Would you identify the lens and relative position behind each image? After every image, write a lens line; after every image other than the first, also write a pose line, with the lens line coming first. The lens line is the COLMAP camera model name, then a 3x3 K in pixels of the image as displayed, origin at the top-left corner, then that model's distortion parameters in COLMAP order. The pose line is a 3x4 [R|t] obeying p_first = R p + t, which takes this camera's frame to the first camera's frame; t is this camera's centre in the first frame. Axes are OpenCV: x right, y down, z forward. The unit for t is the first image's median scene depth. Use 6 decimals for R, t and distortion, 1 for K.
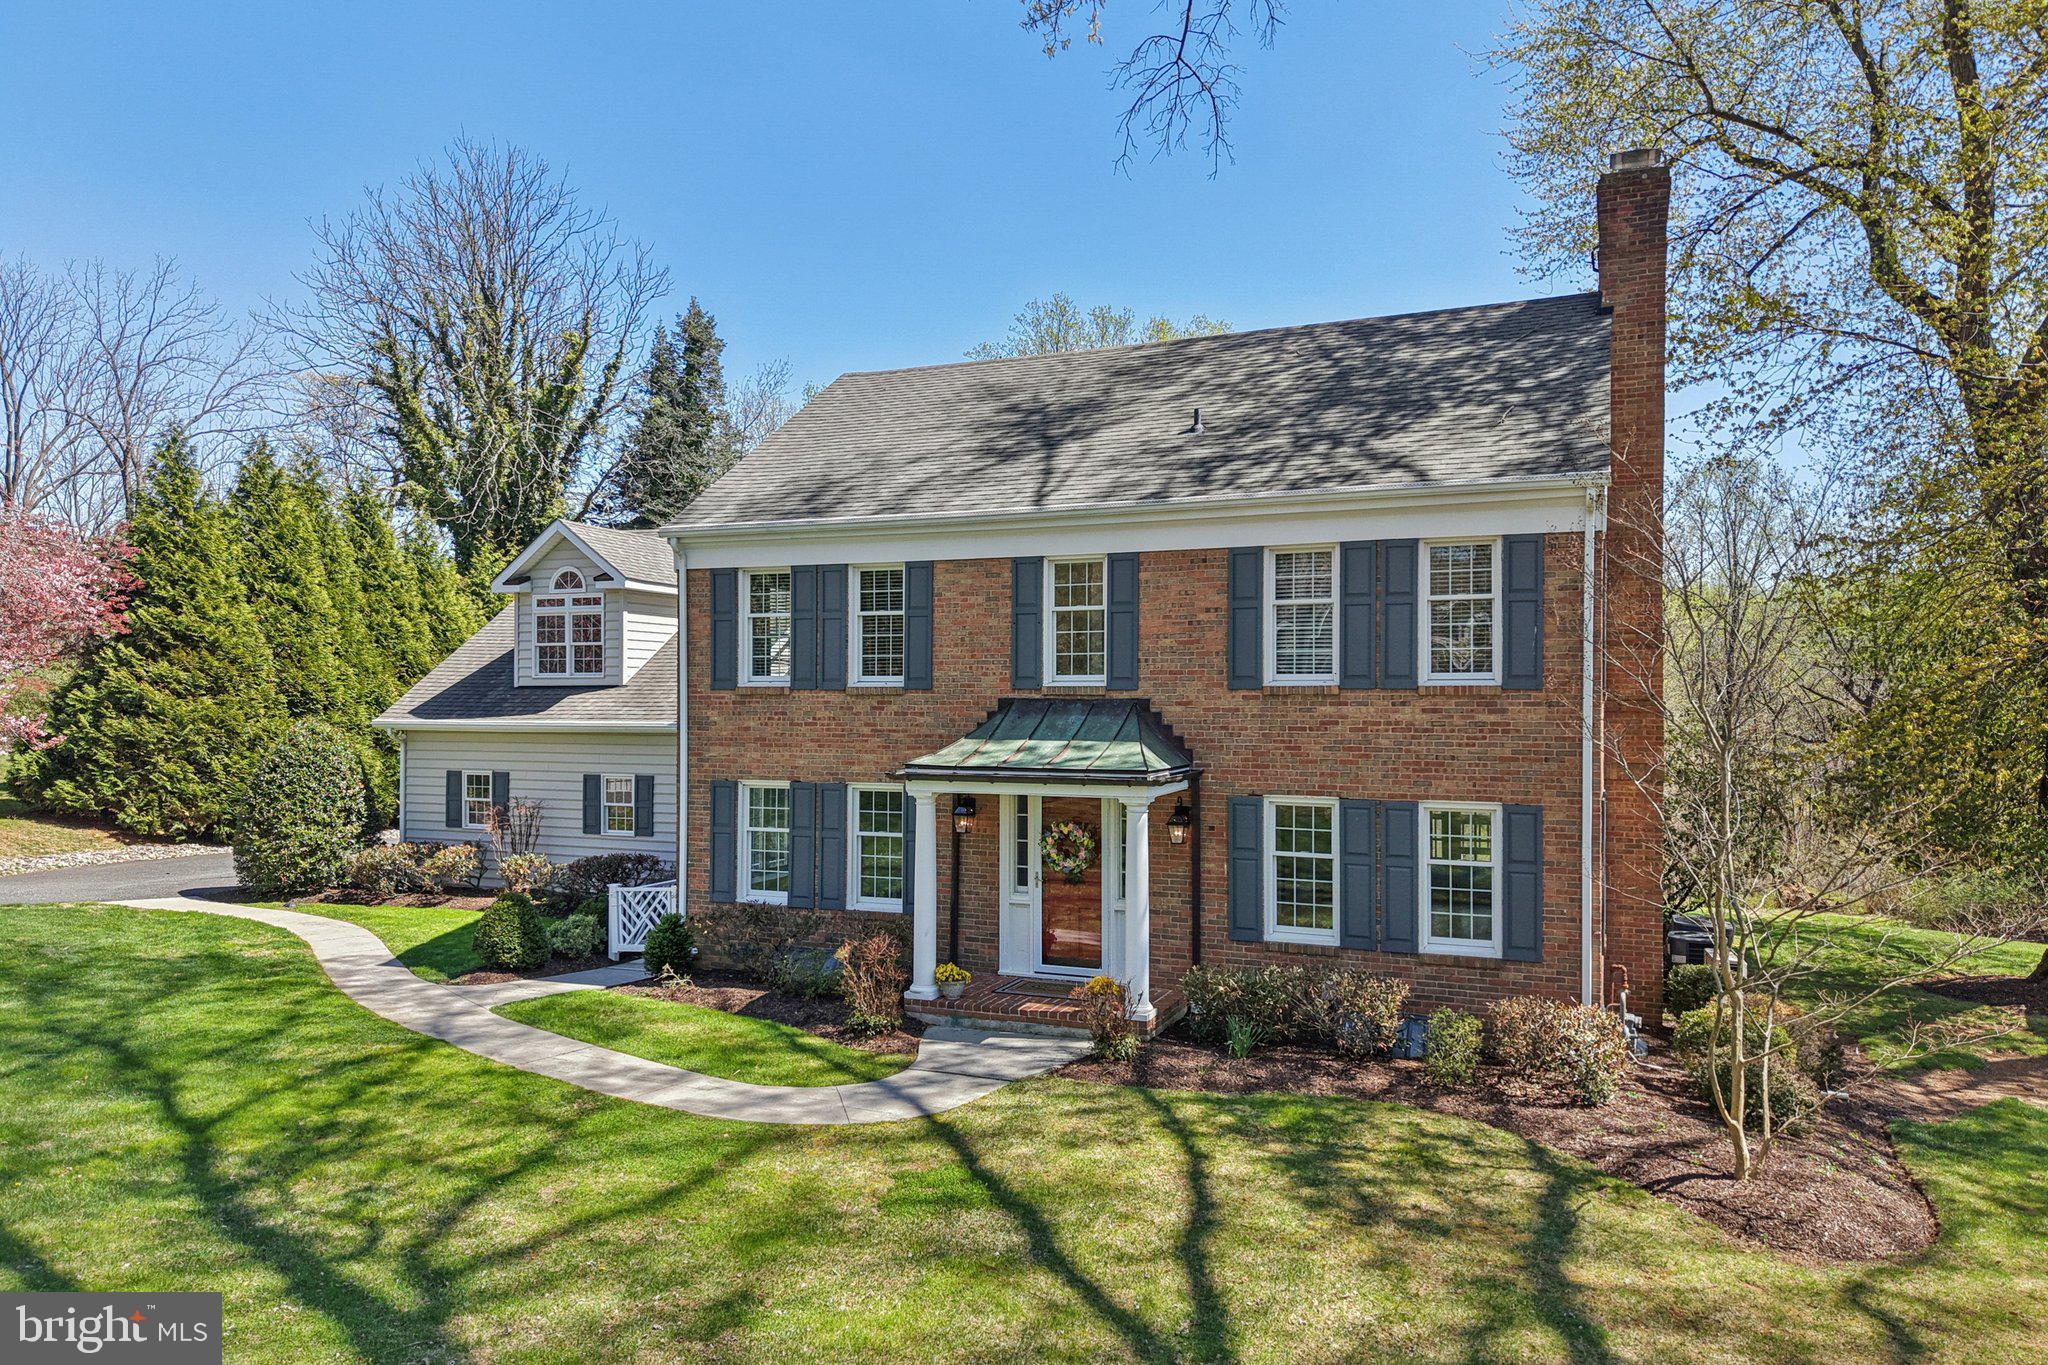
lens RADIAL K [[1392.4, 0, 1025.0], [0, 1392.4, 687.0], [0, 0, 1]] dist [0.012099, -0.003124]
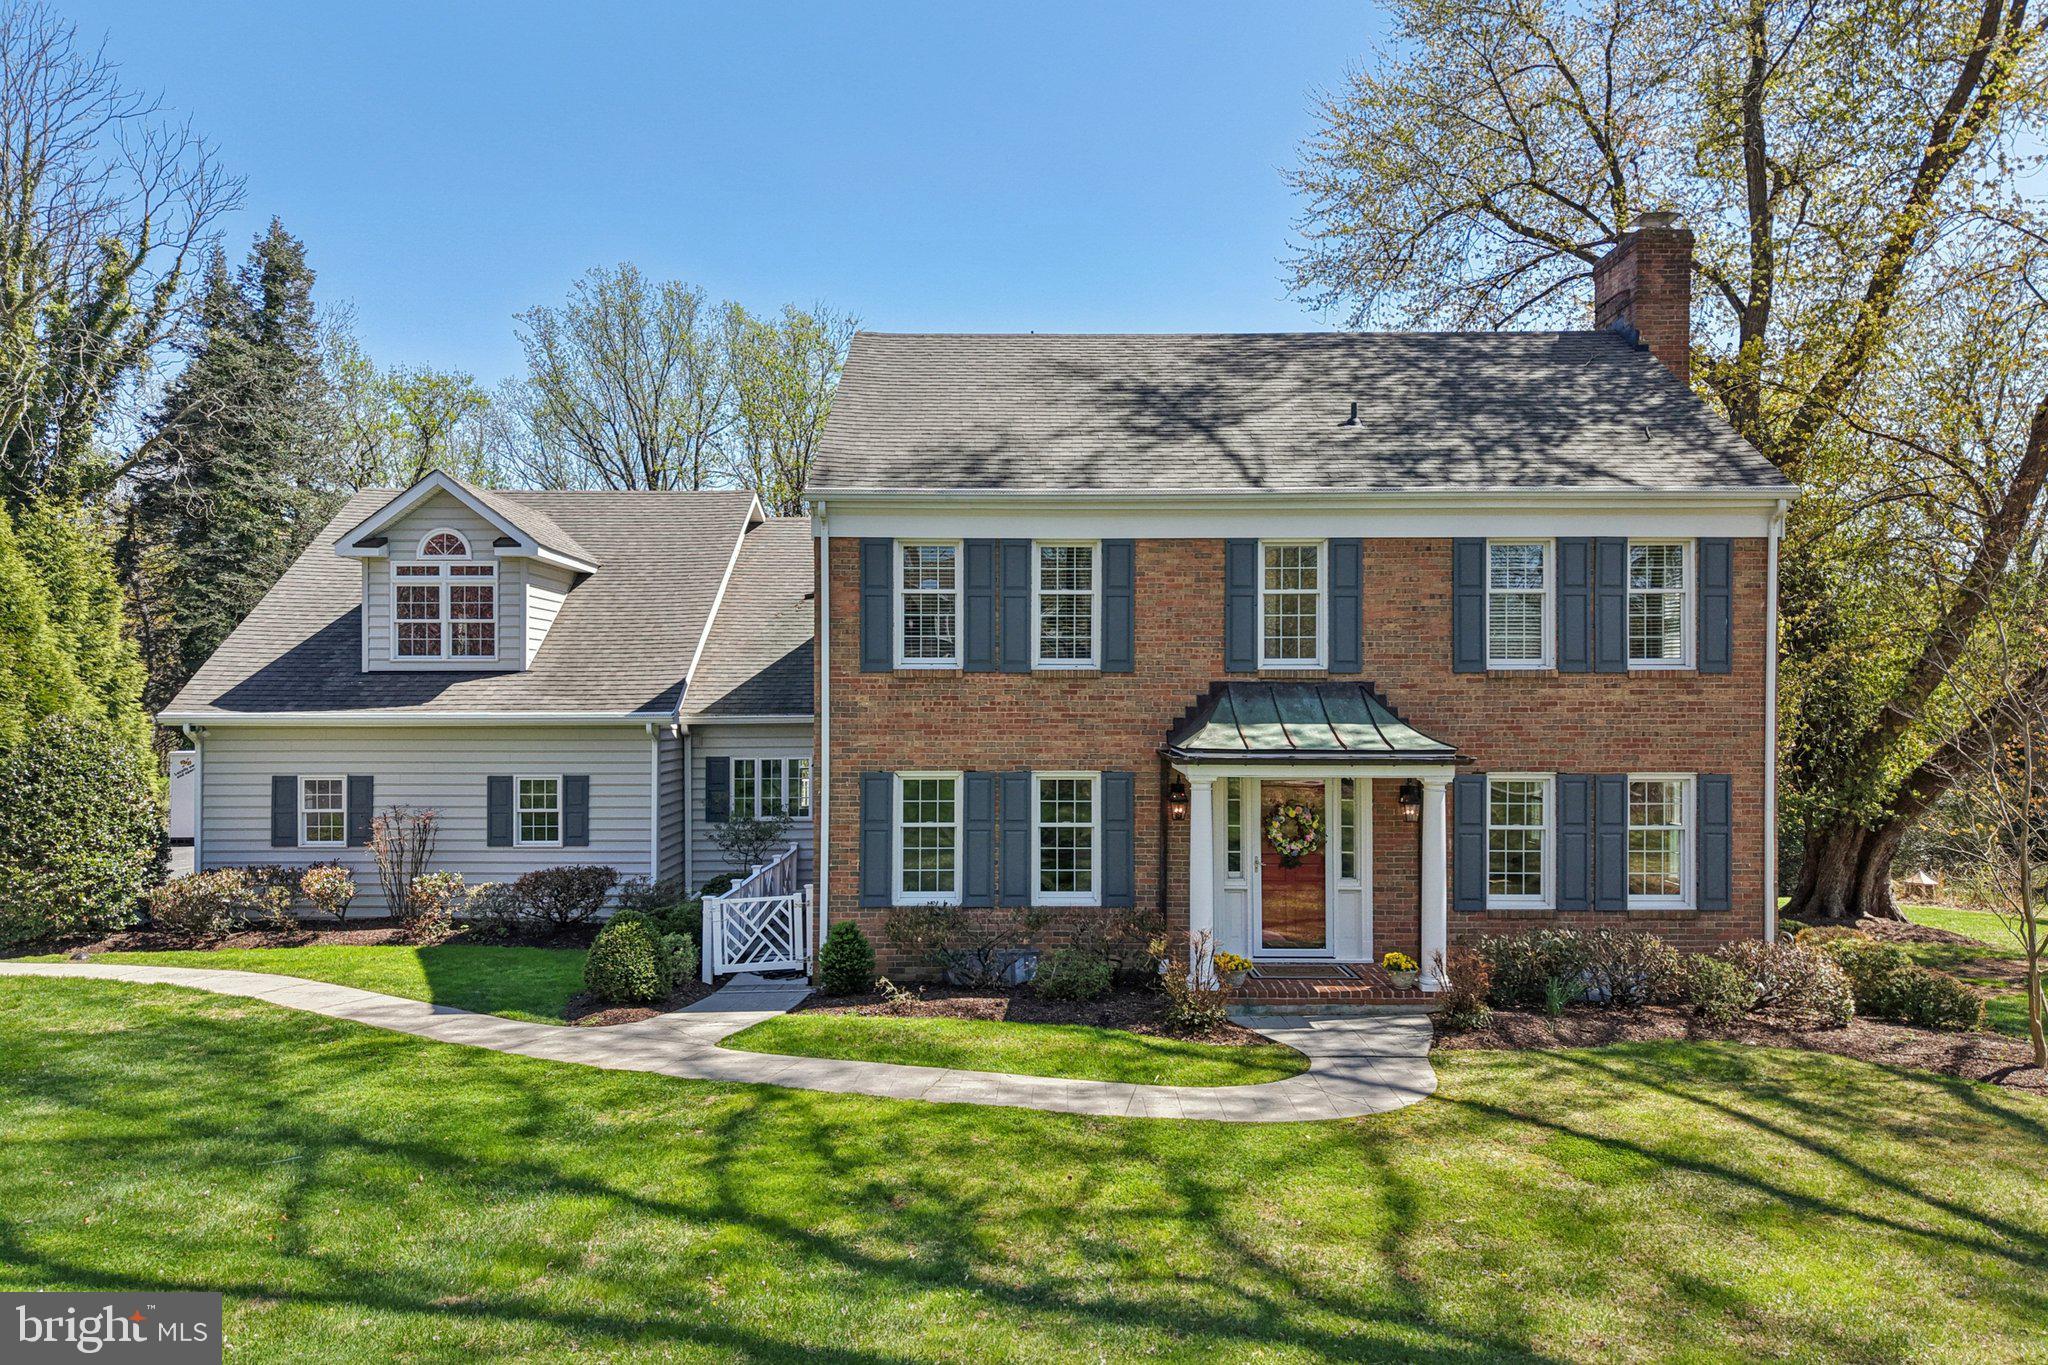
lens RADIAL K [[1392.4, 0, 1023.7], [0, 1392.4, 680.3], [0, 0, 1]] dist [0.012099, -0.003124]
pose [[0.919187, 0.003054, 0.393810, -0.546628], [-0.001997, 0.999993, -0.003095, 0.010906], [-0.393816, 0.002059, 0.919187, 0.152317]]
